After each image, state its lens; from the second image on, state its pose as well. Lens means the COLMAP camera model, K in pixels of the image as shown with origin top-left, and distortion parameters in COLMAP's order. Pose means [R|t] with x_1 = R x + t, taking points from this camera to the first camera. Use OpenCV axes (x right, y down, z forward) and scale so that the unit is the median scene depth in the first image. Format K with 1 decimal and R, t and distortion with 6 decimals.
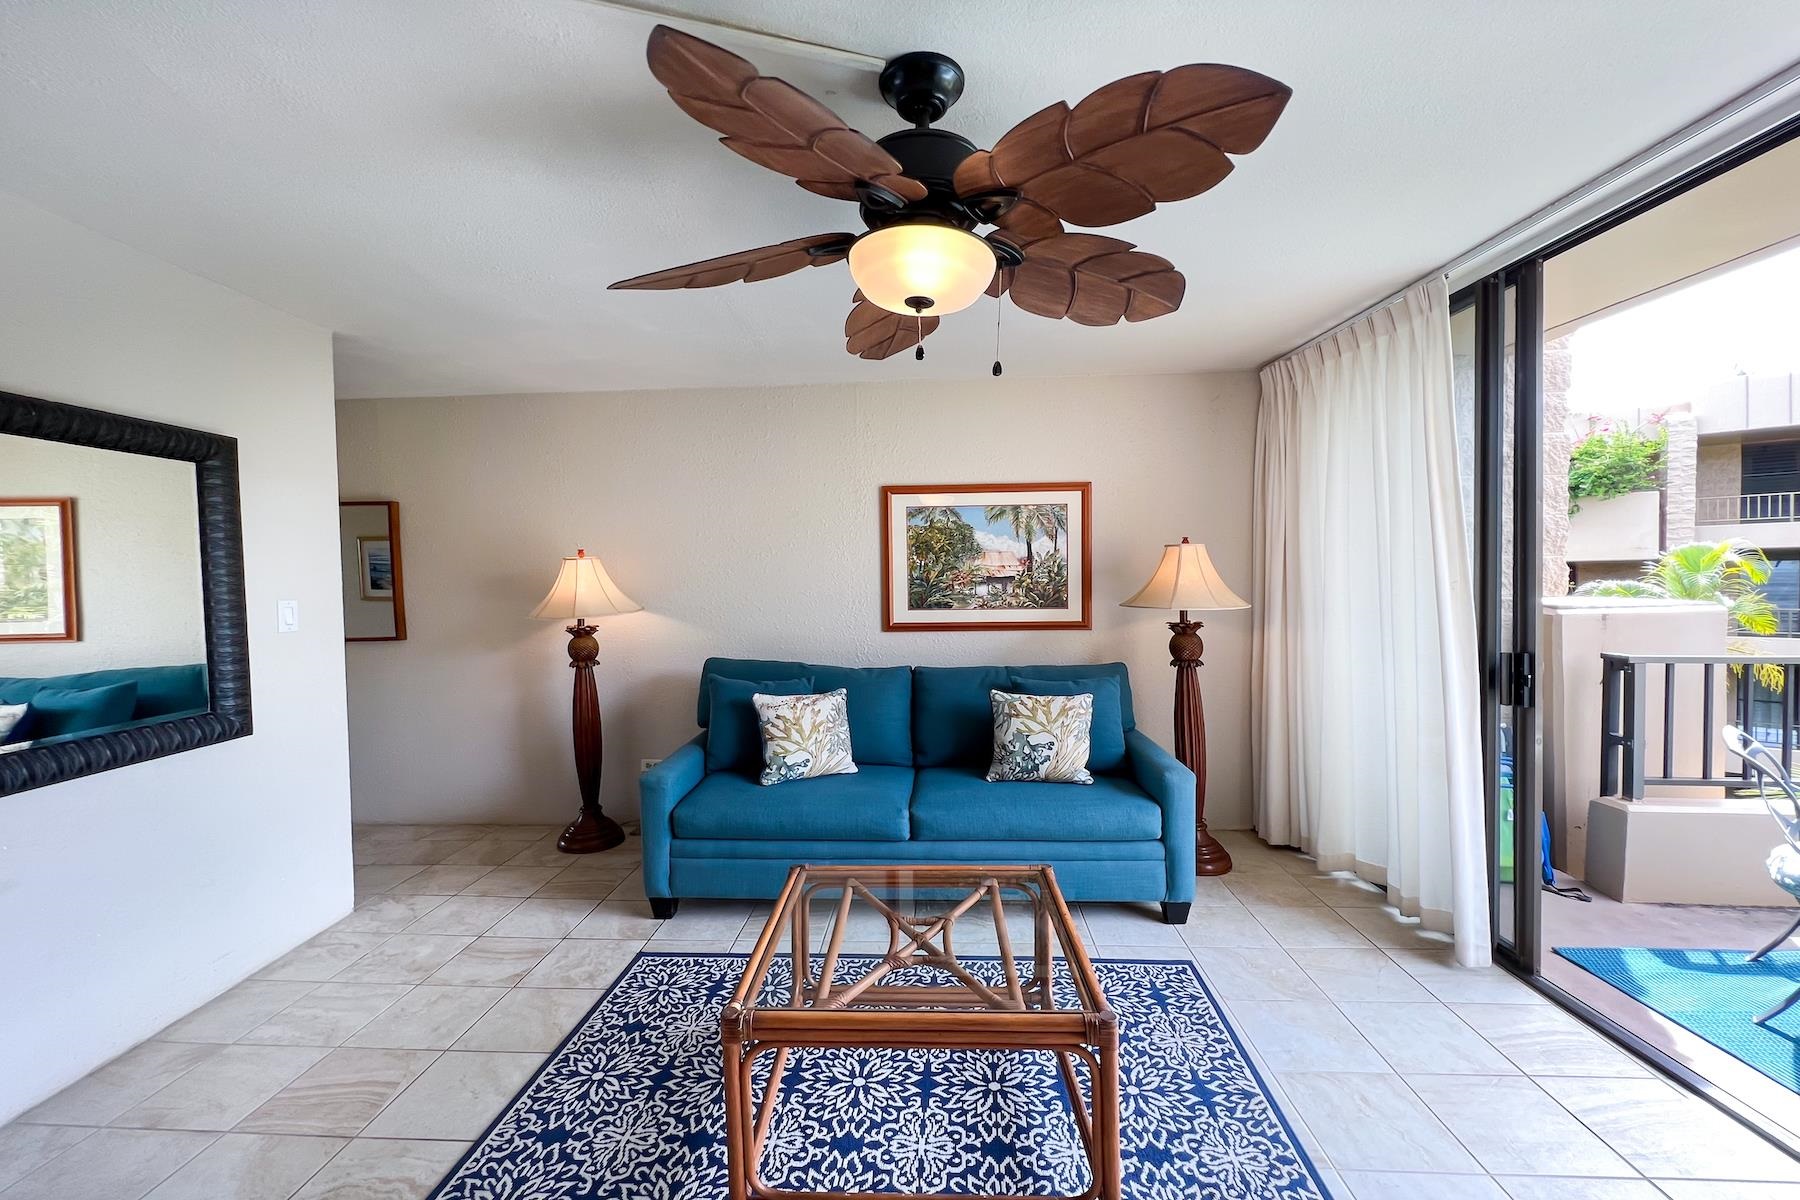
lens RADIAL K [[721.7, 0, 900.0], [0, 721.7, 600.0], [0, 0, 1]] dist [-0.001771, -0.000066]
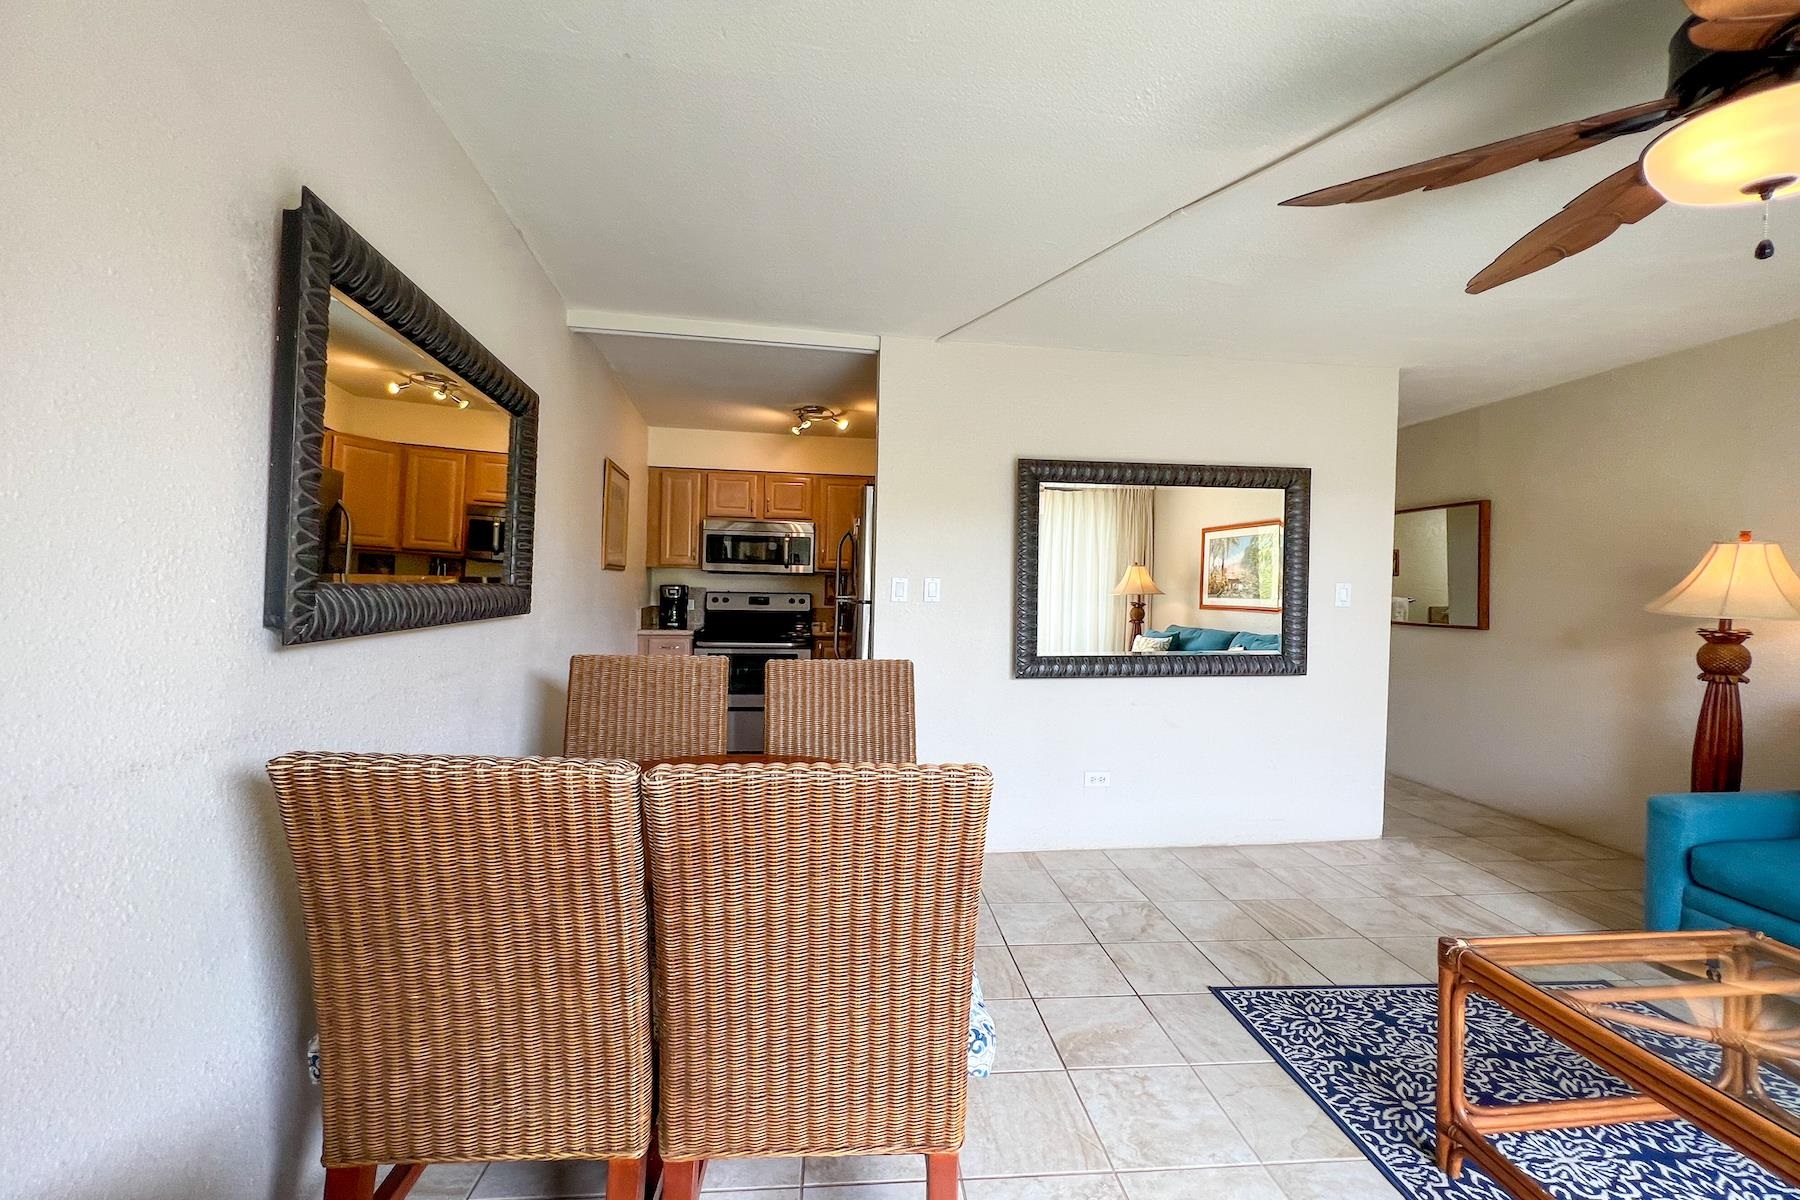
lens RADIAL K [[721.7, 0, 900.0], [0, 721.7, 600.0], [0, 0, 1]] dist [-0.001771, -0.000066]
pose [[0.147646, 0.035837, -0.988391, 0.358164], [-0.037757, 0.998819, 0.030575, 0.022556], [0.988319, 0.032804, 0.148824, -0.005418]]
